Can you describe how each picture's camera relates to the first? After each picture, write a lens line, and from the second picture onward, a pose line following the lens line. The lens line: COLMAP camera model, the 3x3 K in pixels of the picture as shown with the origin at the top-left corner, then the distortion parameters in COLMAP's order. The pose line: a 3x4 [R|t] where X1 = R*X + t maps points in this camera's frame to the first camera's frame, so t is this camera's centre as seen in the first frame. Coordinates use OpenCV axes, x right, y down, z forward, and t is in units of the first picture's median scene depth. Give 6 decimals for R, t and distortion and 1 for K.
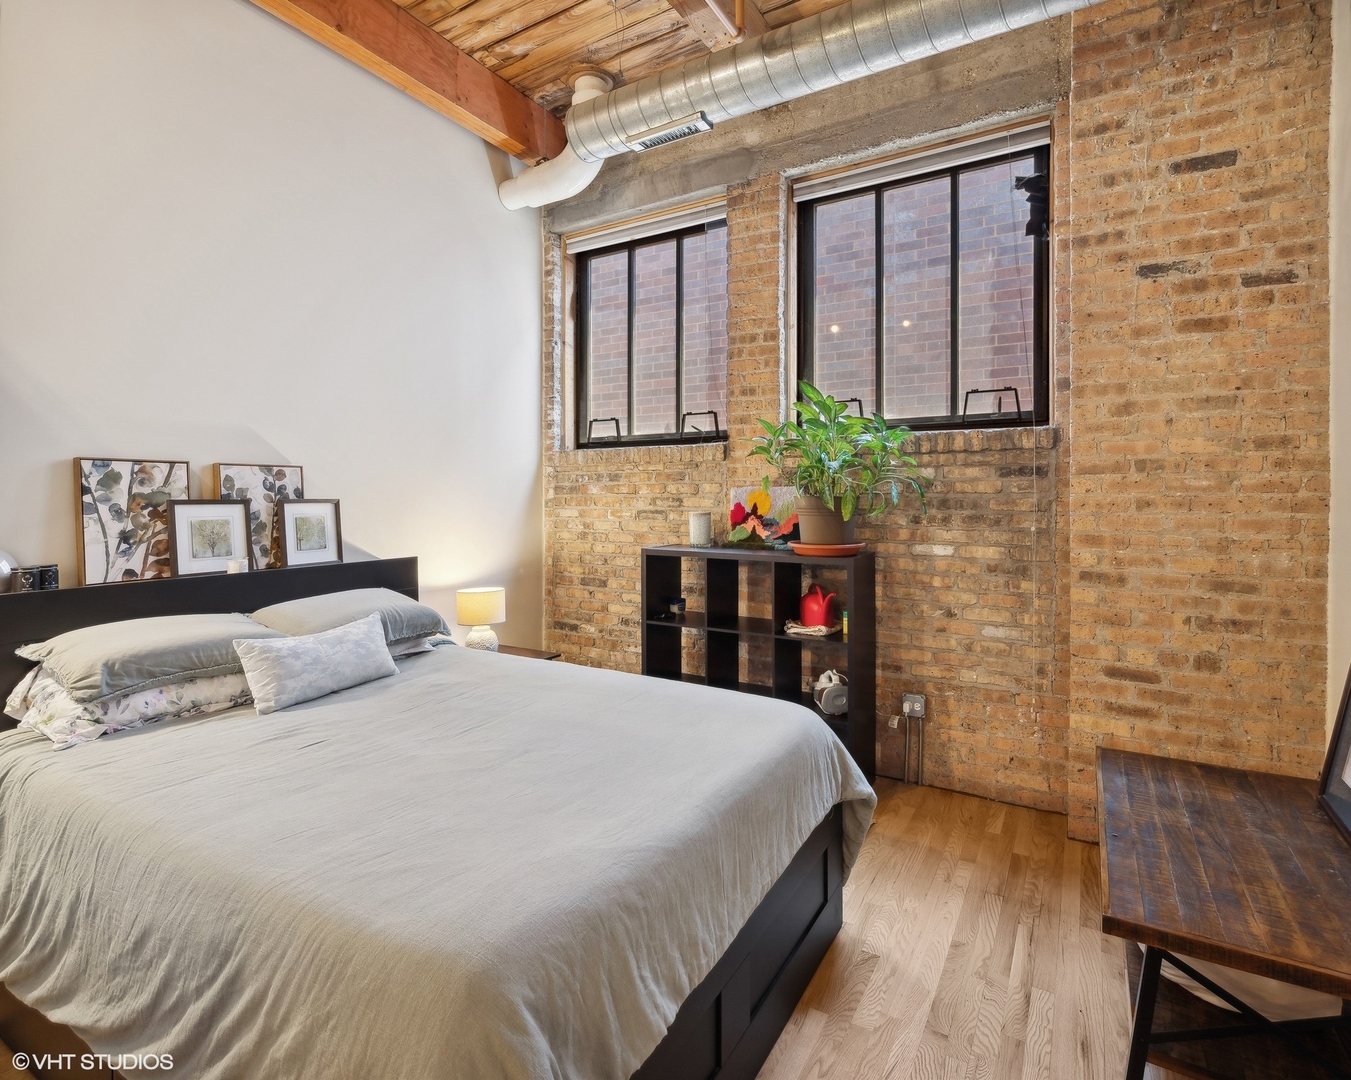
lens RADIAL K [[692.5, 0, 673.6], [0, 692.5, 499.7], [0, 0, 1]] dist [-0.000040, -0.000083]
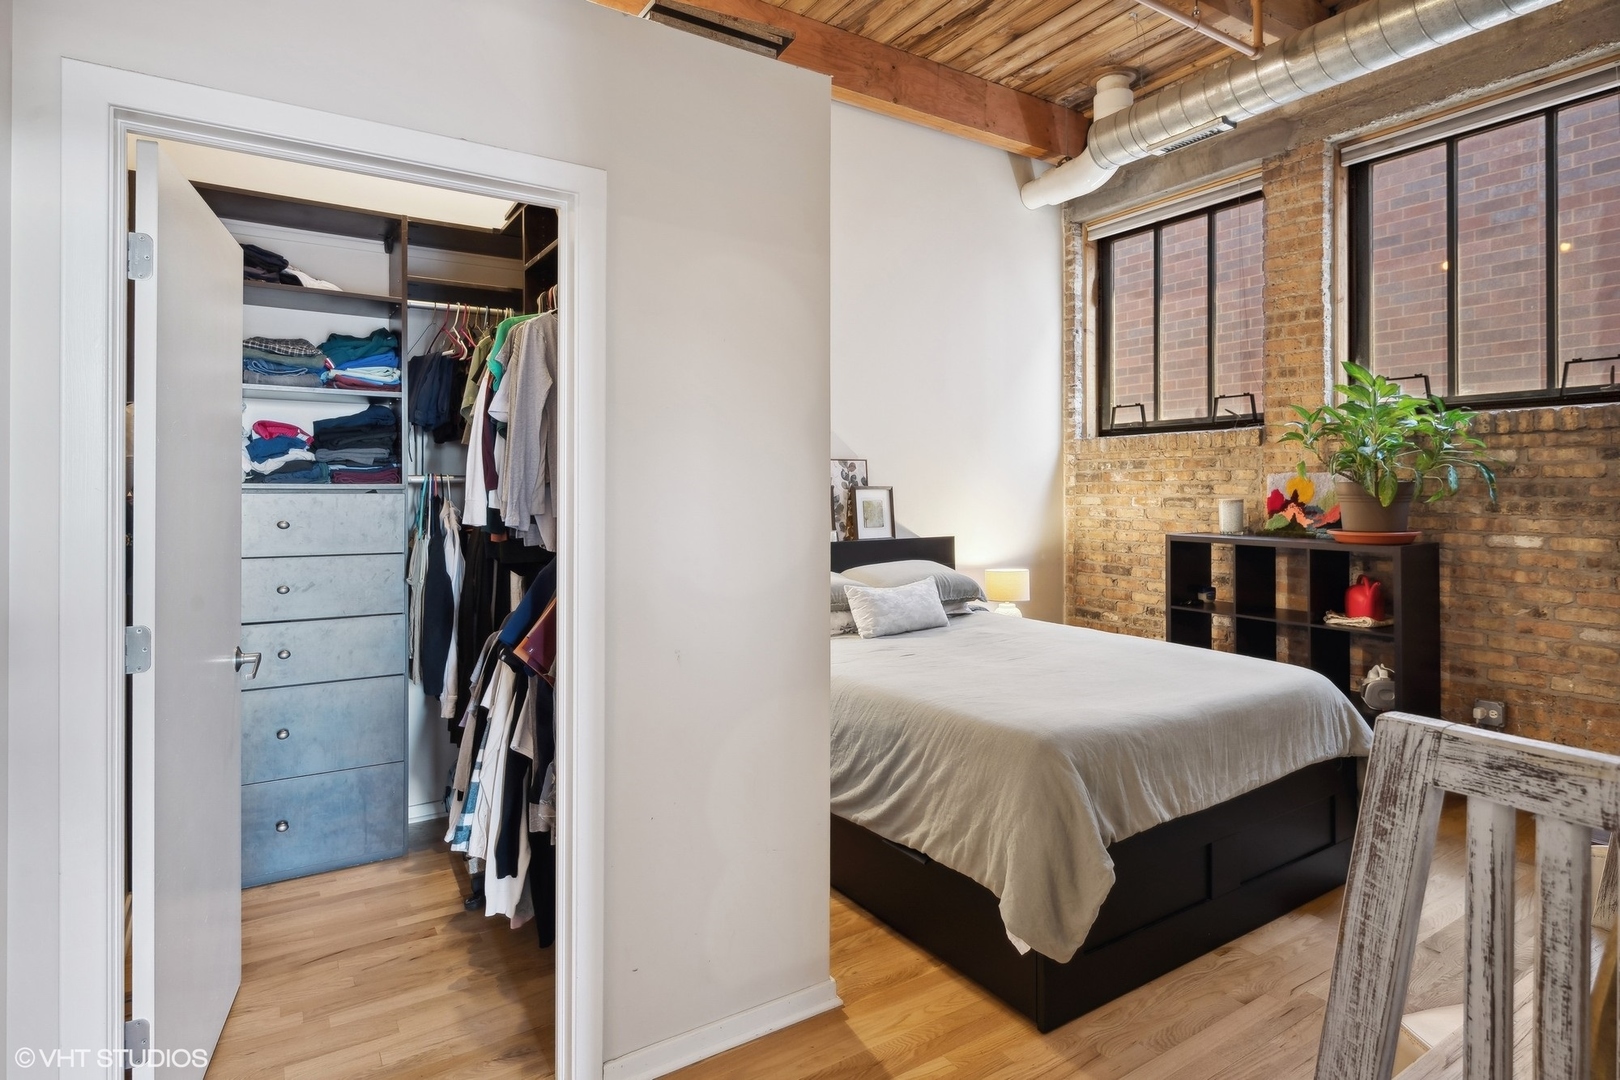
lens RADIAL K [[850.0, 0, 812.2], [0, 850.0, 486.6], [0, 0, 1]] dist [-0.000502, 0.000427]
pose [[0.894683, -0.002081, -0.446696, 0.046588], [-0.000358, 0.999985, -0.005375, 0.007005], [0.446701, 0.004969, 0.894670, -0.349460]]
